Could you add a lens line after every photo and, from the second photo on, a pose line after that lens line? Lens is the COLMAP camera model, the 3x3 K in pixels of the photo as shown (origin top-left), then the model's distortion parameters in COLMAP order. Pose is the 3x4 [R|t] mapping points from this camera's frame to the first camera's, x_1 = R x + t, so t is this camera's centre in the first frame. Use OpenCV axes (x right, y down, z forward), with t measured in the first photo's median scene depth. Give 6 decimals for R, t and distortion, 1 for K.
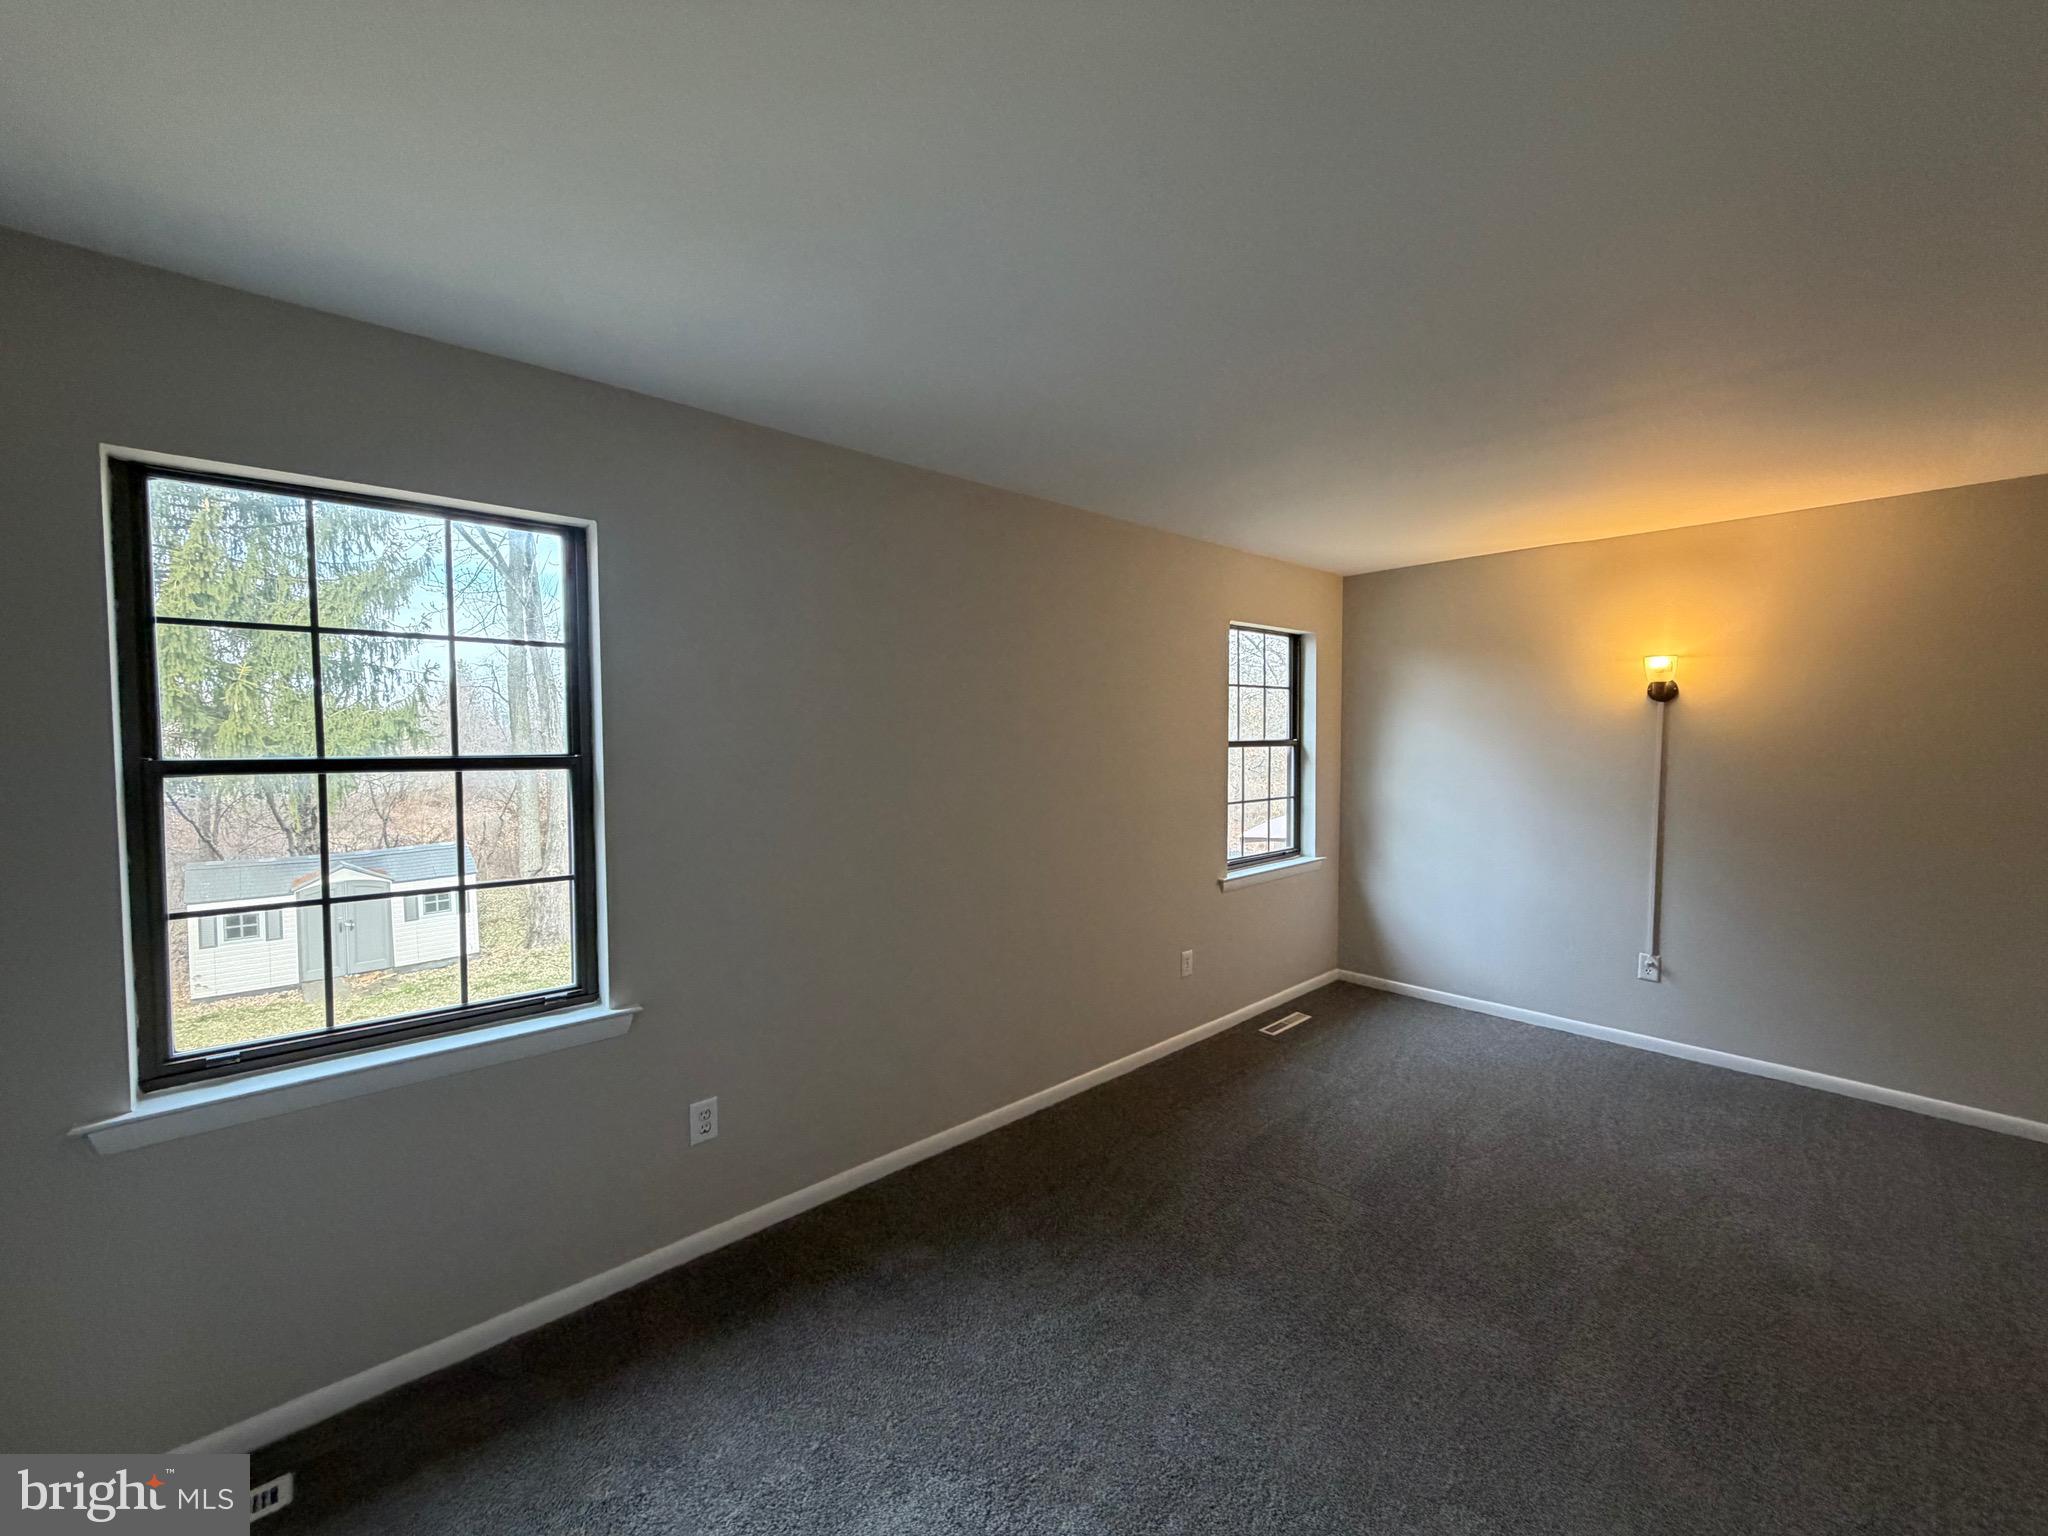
lens RADIAL K [[804.0, 0, 1035.9], [0, 804.0, 765.5], [0, 0, 1]] dist [-0.005698, 0.001068]
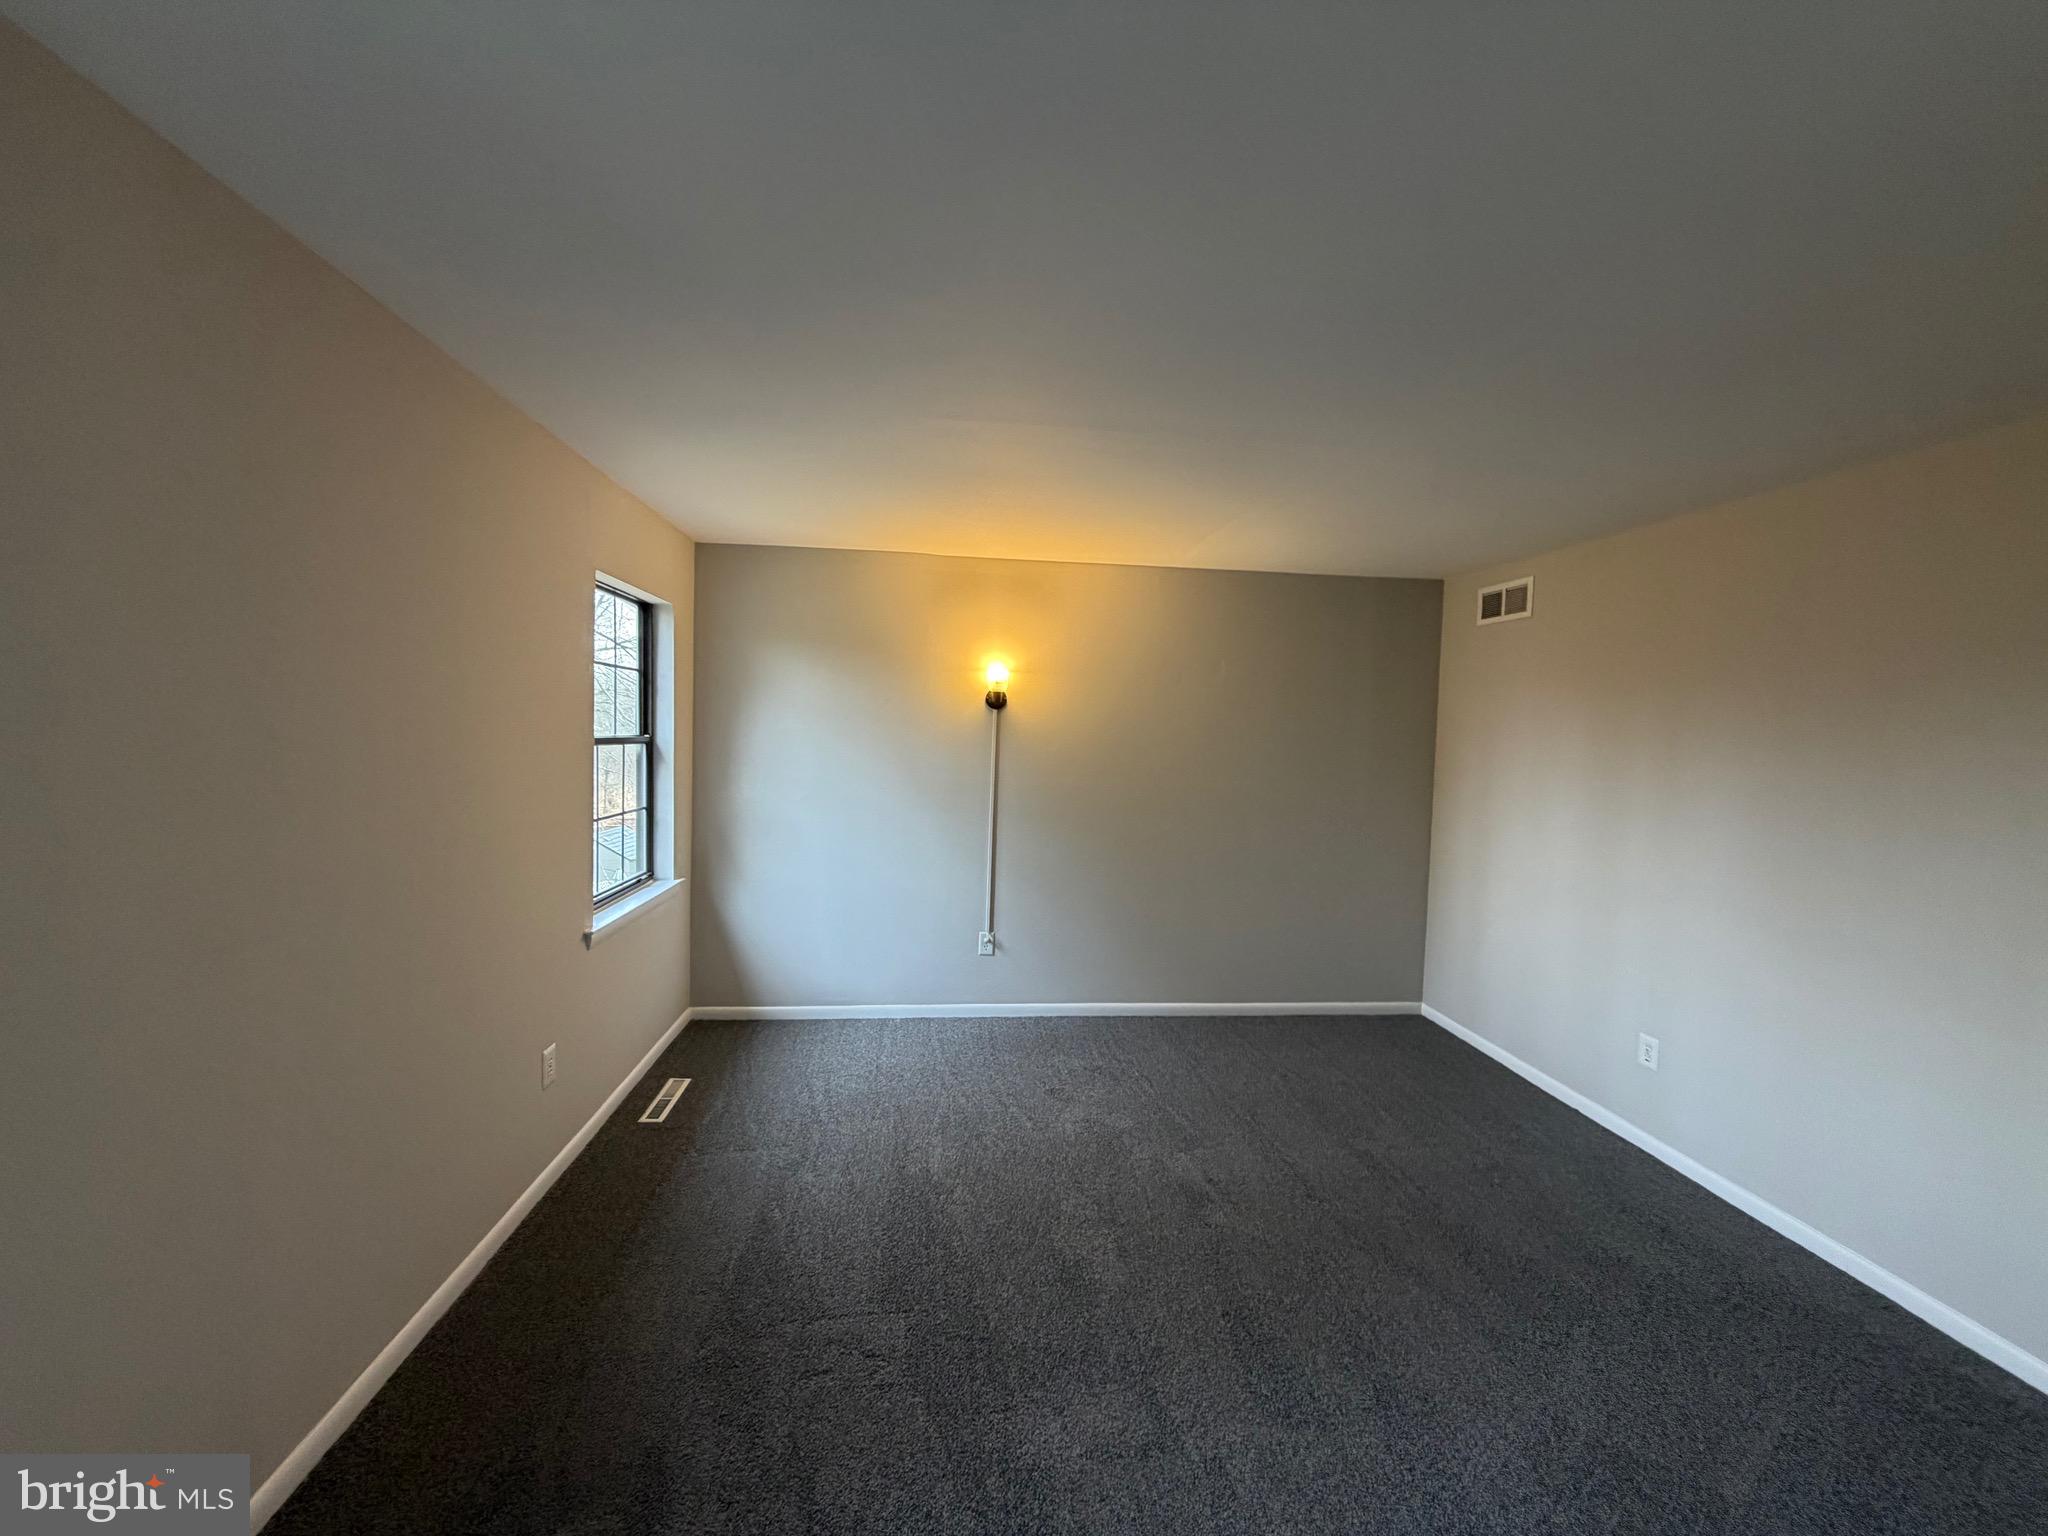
lens RADIAL K [[804.0, 0, 1010.8], [0, 804.0, 765.9], [0, 0, 1]] dist [-0.005698, 0.001068]
pose [[0.611532, -0.012833, 0.791115, -0.096500], [0.004271, 0.999907, 0.012919, -0.012193], [-0.791208, -0.004522, 0.611531, 0.251491]]
